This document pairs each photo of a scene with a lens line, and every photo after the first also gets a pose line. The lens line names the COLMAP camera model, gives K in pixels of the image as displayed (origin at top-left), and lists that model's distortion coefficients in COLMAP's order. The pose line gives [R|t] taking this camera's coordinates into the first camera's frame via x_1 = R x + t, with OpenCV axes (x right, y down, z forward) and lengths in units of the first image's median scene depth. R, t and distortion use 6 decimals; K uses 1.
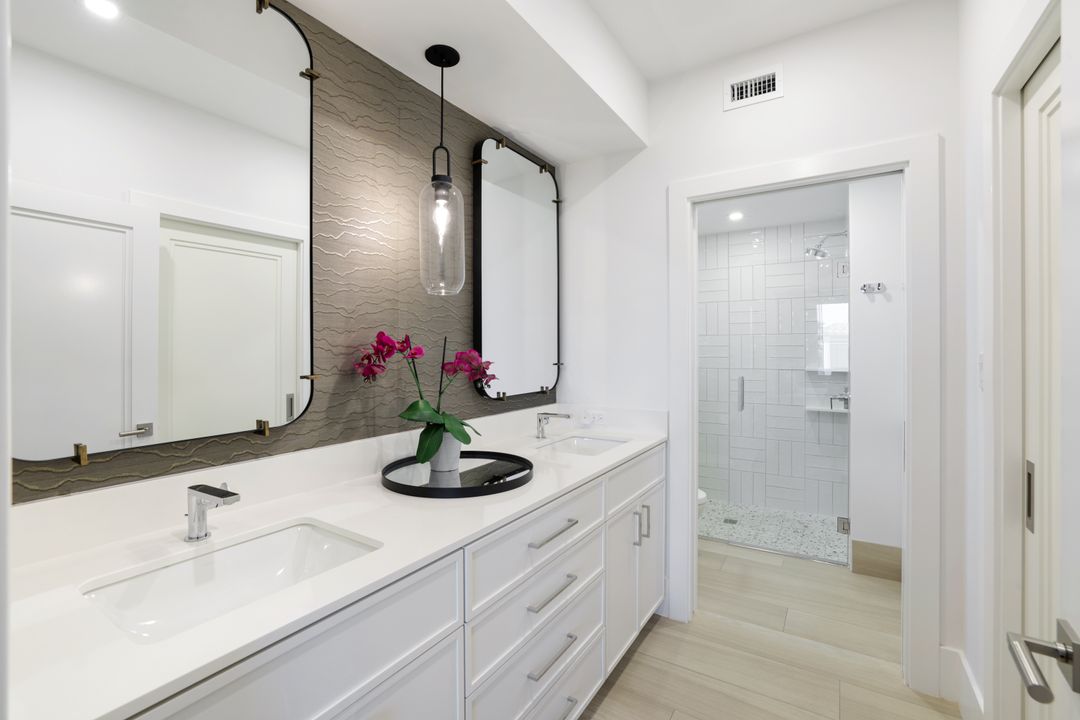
lens RADIAL K [[455.8, 0, 537.0], [0, 455.8, 351.7], [0, 0, 1]] dist [-0.049159, 0.016390]
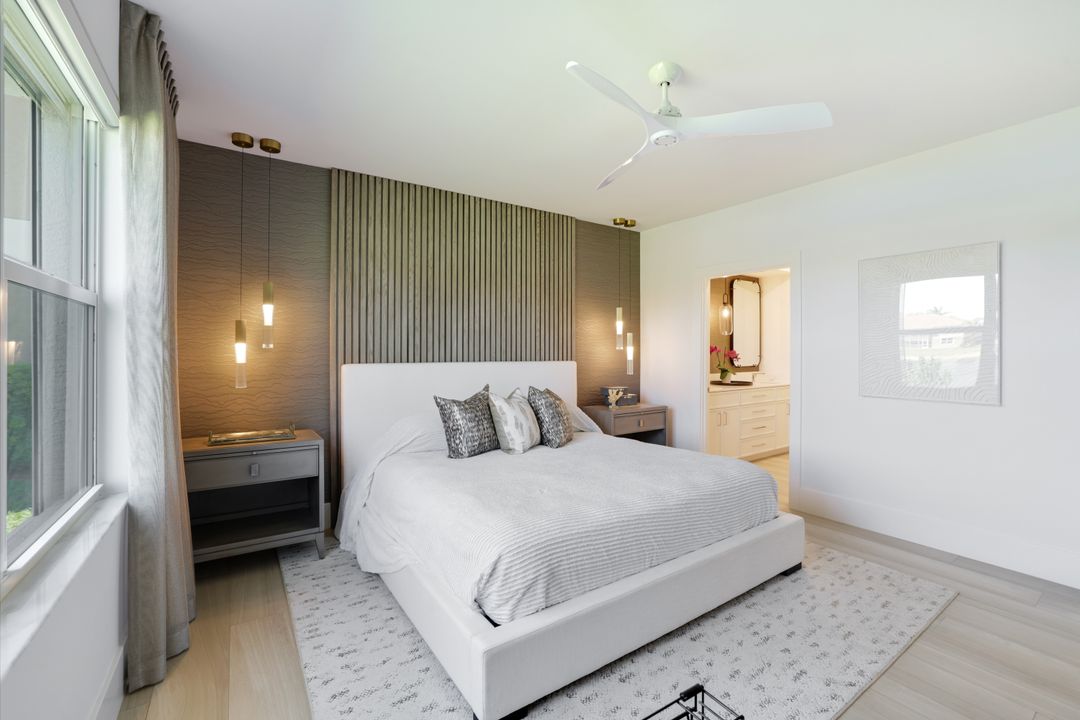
lens RADIAL K [[455.8, 0, 537.0], [0, 455.8, 351.7], [0, 0, 1]] dist [-0.049159, 0.016390]
pose [[0.919016, 0.004283, -0.394196, -0.136862], [-0.005680, 0.999981, -0.002378, 0.019469], [0.394178, 0.004424, 0.919023, -2.331290]]
